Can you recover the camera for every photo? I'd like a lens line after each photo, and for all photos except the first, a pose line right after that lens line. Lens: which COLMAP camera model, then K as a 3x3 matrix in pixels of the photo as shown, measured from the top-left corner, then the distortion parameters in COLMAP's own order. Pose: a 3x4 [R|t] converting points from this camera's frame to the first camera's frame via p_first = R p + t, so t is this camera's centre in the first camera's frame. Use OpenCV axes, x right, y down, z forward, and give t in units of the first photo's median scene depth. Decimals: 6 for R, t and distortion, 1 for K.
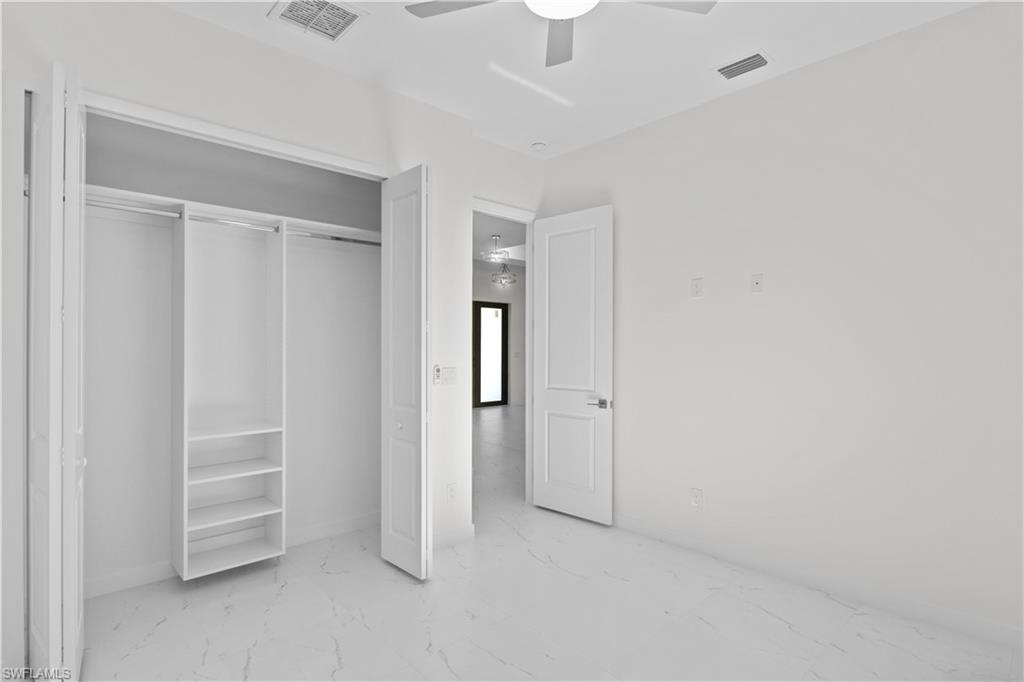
lens RADIAL K [[516.3, 0, 513.3], [0, 516.3, 343.9], [0, 0, 1]] dist [-0.003348, -0.000015]
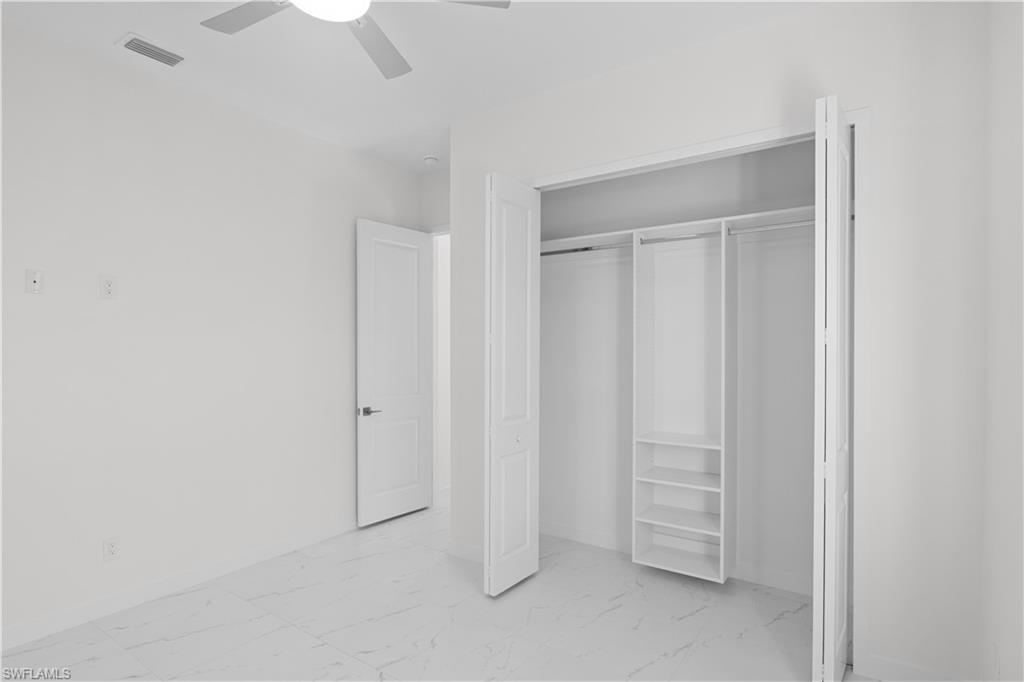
lens RADIAL K [[516.3, 0, 513.3], [0, 516.3, 343.9], [0, 0, 1]] dist [-0.003348, -0.000015]
pose [[0.231328, -0.007183, -0.972849, 0.417241], [-0.000141, 0.999972, -0.007417, -0.016793], [0.972876, 0.001853, 0.231320, 0.470995]]
